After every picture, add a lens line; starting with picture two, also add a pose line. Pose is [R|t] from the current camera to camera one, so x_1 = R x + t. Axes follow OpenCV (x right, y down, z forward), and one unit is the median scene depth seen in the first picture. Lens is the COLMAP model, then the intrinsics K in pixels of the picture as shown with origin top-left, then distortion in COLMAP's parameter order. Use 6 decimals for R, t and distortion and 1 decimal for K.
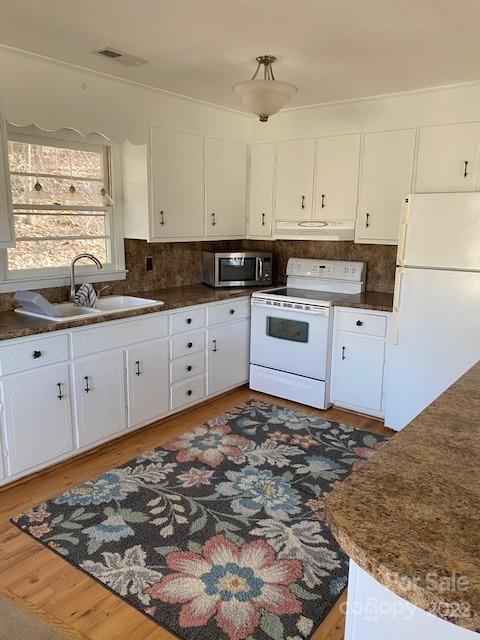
lens RADIAL K [[493.8, 0, 240.0], [0, 493.8, 320.0], [0, 0, 1]] dist [-0.004131, -0.011239]
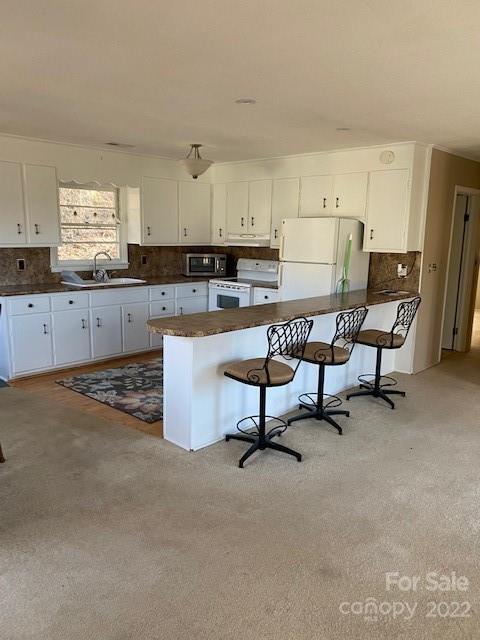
lens RADIAL K [[479.2, 0, 238.6], [0, 479.2, 326.9], [0, 0, 1]] dist [0.026508, -0.001629]
pose [[0.995922, 0.024558, -0.086814, 0.304625], [-0.025082, 0.999673, -0.004940, 0.120750], [0.086664, 0.007097, 0.996212, -0.609716]]
